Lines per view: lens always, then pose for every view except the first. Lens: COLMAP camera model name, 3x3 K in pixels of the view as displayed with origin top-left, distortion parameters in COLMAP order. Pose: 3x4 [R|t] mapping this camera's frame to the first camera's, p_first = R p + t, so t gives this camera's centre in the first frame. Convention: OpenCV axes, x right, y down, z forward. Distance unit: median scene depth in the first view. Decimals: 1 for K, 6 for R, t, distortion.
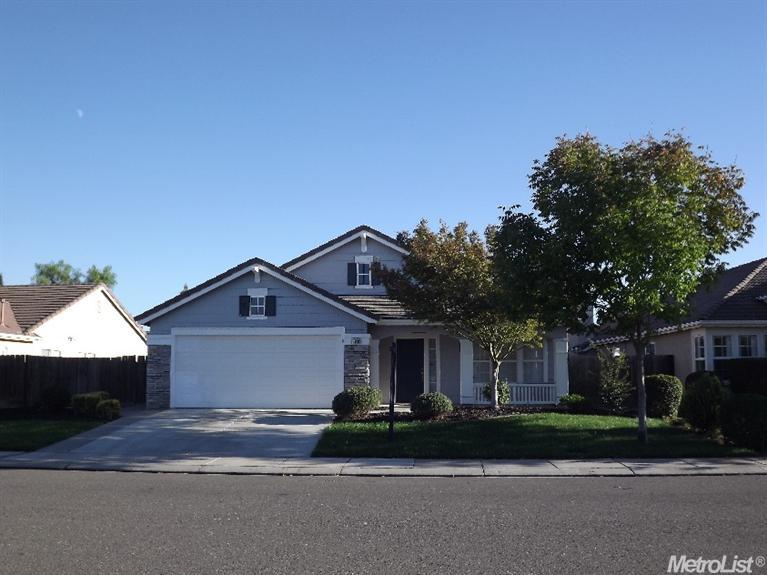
lens RADIAL K [[829.9, 0, 383.5], [0, 829.9, 287.5], [0, 0, 1]] dist [-0.018536, -0.000792]
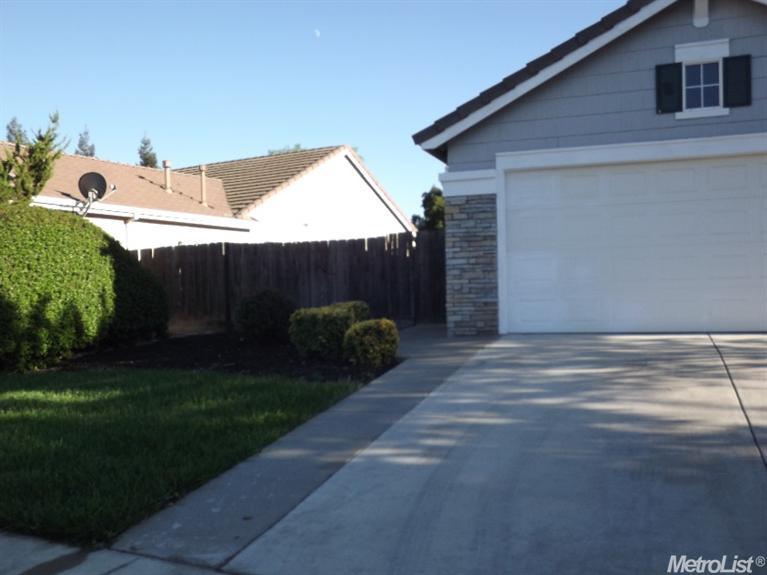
lens RADIAL K [[829.9, 0, 383.5], [0, 829.9, 287.5], [0, 0, 1]] dist [-0.018536, -0.000792]
pose [[0.957666, -0.028051, -0.286512, -0.188418], [0.059582, 0.993005, 0.101933, 0.070636], [0.281649, -0.114689, 0.952639, 0.554799]]
